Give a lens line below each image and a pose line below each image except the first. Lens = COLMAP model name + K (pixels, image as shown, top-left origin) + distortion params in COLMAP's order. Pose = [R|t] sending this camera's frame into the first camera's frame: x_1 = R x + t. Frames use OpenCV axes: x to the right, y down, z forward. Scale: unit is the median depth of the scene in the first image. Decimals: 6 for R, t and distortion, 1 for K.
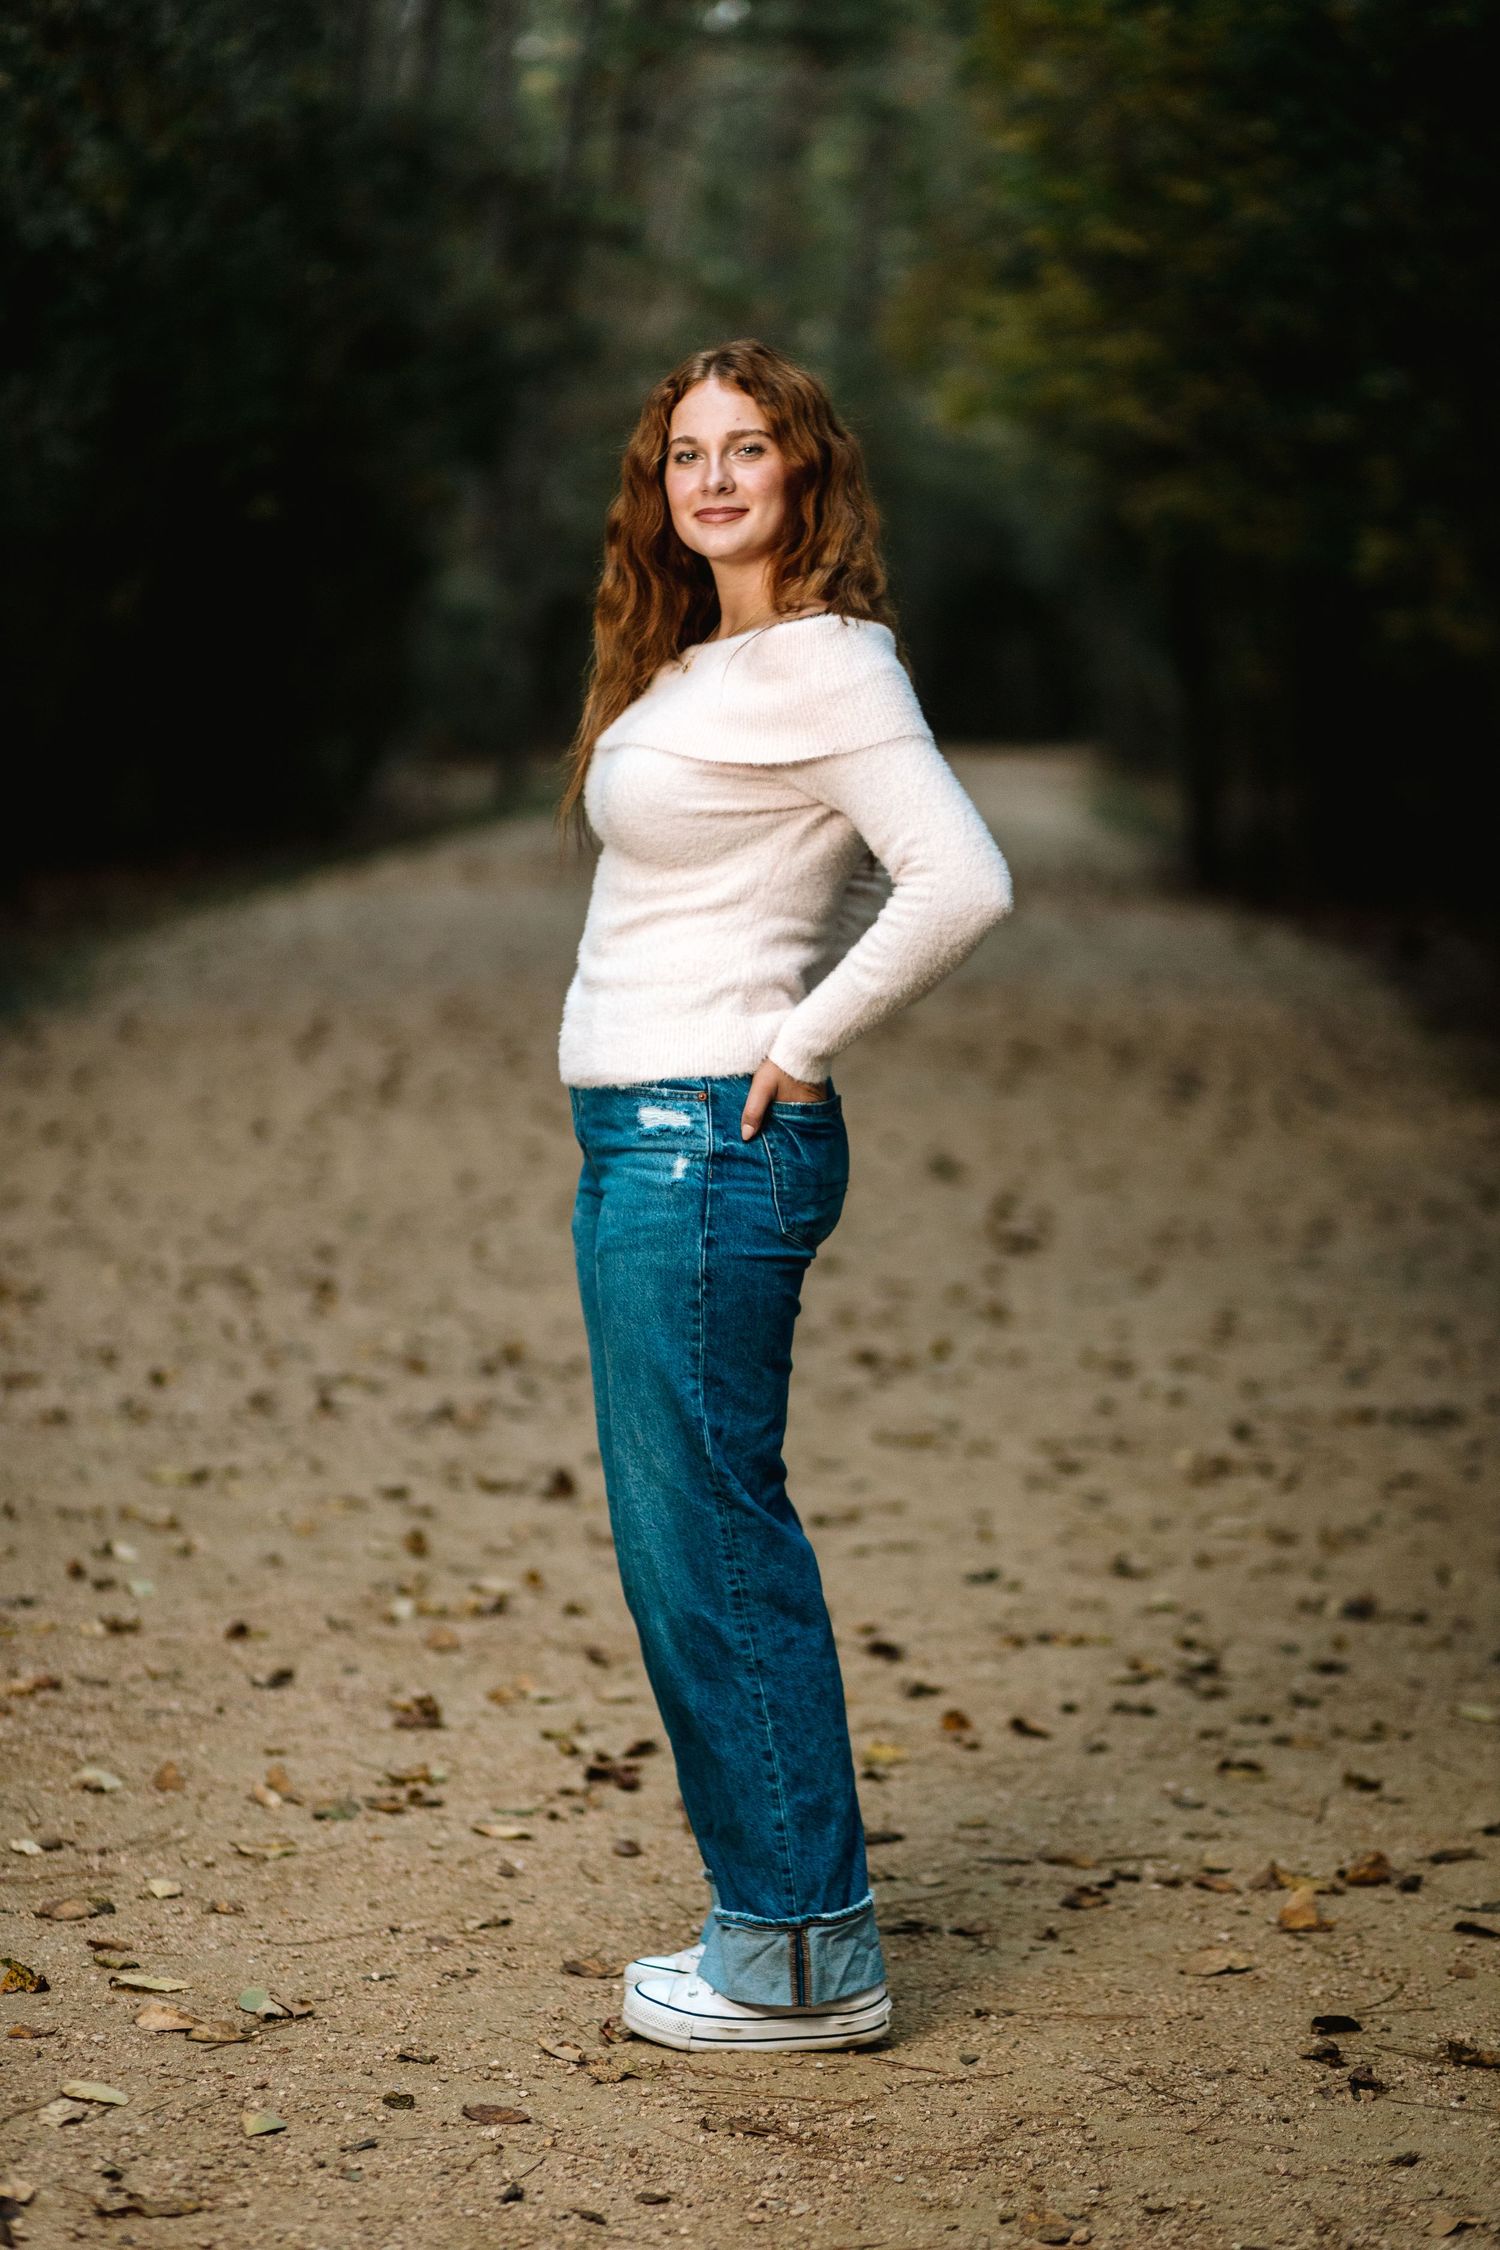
lens RADIAL K [[5335.1, 0, 750.0], [0, 5335.1, 1125.0], [0, 0, 1]] dist [0.036097, -0.075492]
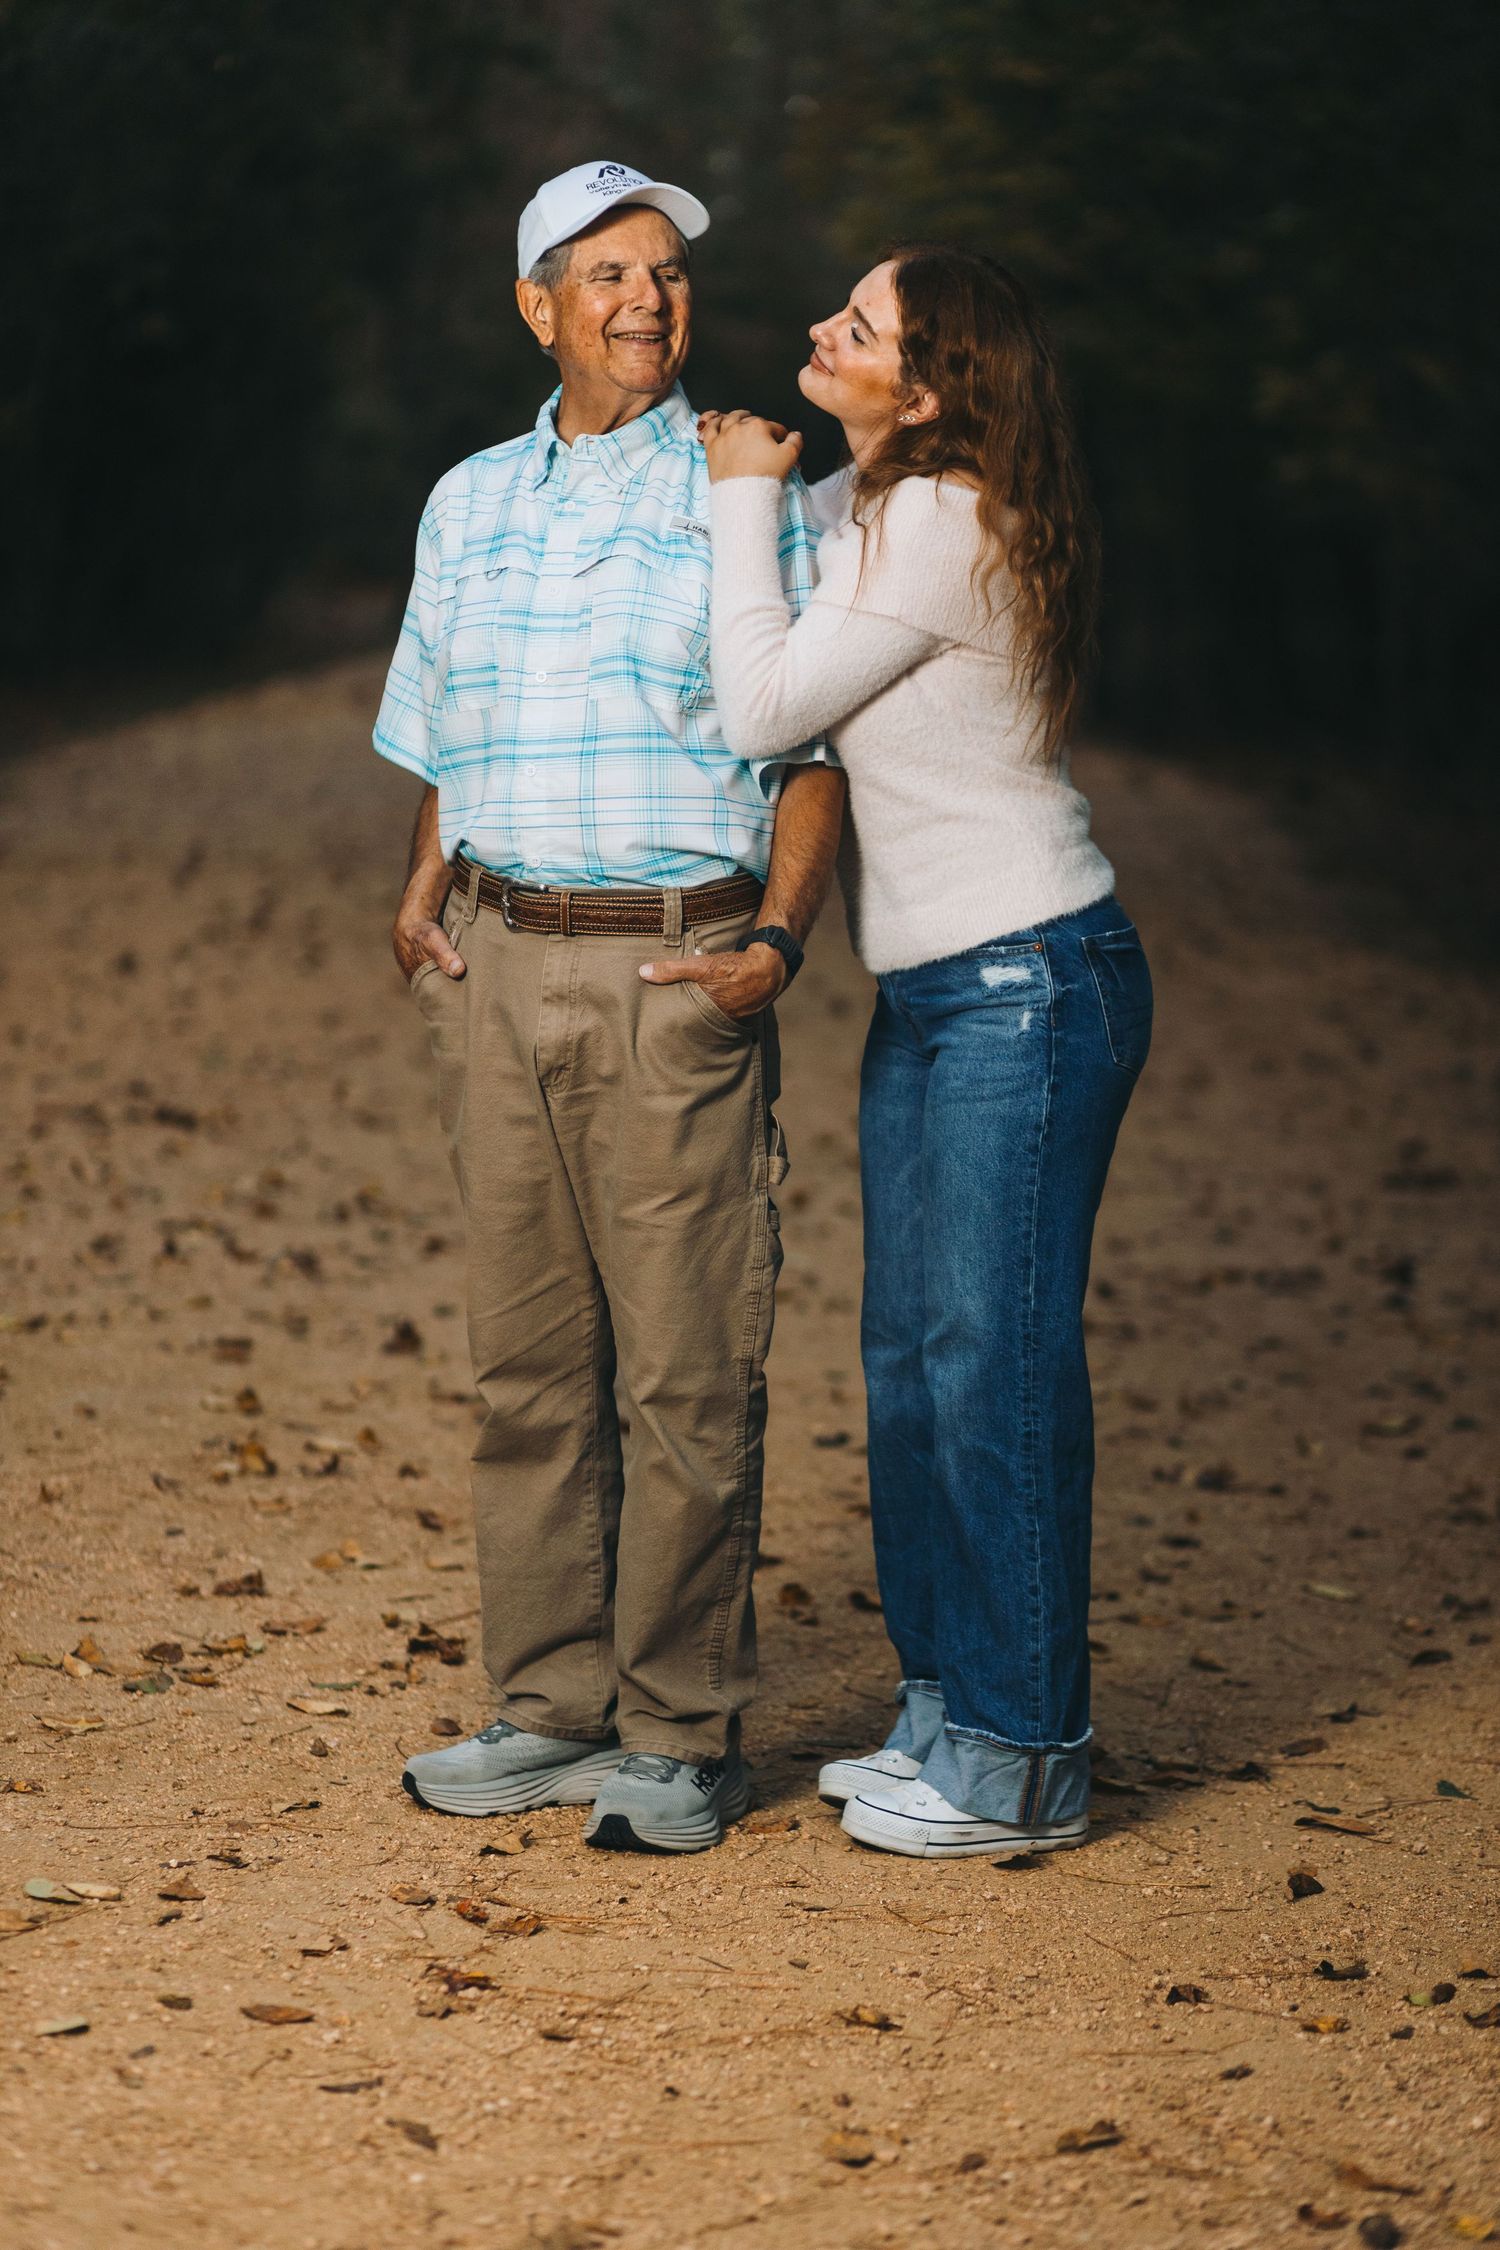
lens RADIAL K [[5306.4, 0, 750.0], [0, 5306.4, 1125.0], [0, 0, 1]] dist [0.052879, -0.276809]
pose [[0.999706, 0.015161, 0.018929, 0.011015], [-0.015766, 0.999355, 0.032252, -0.004925], [-0.018428, -0.032541, 0.999301, 0.036946]]
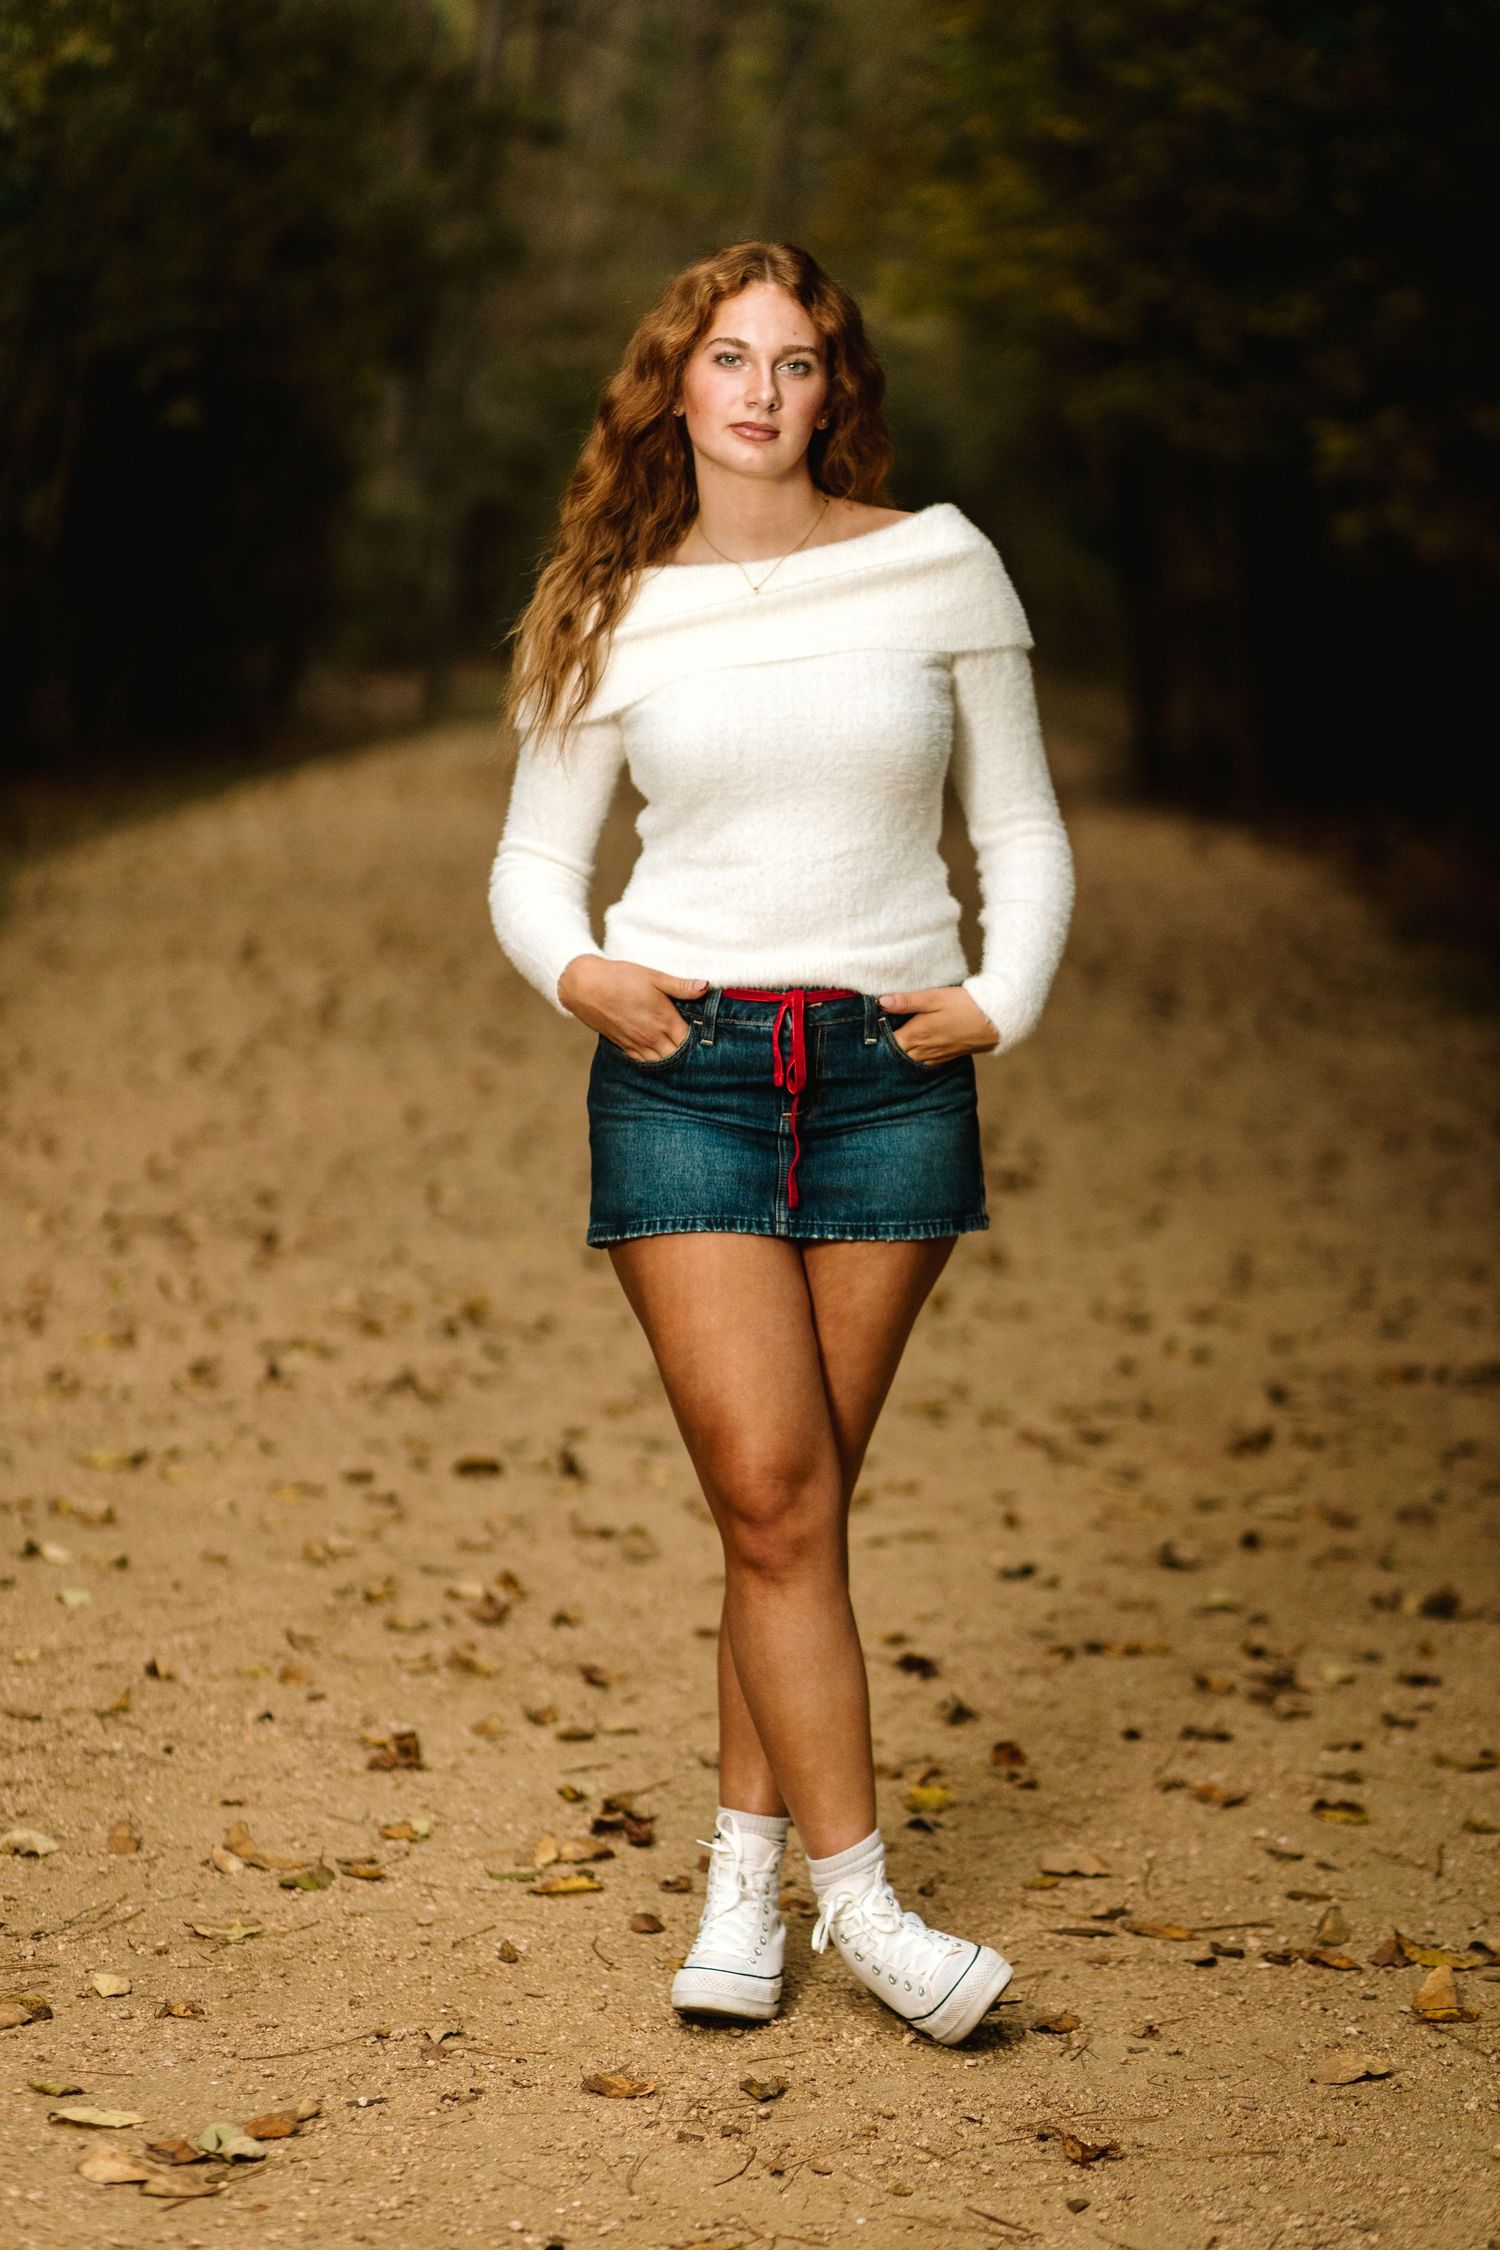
lens RADIAL K [[5297.8, 0, 720.6], [0, 5297.8, 1127.5], [0, 0, 1]] dist [0.054136, -0.305060]
pose [[0.999915, -0.008375, 0.010003, -0.016794], [0.008195, 0.999806, 0.017889, -0.007256], [-0.010151, -0.017806, 0.999790, 0.133192]]
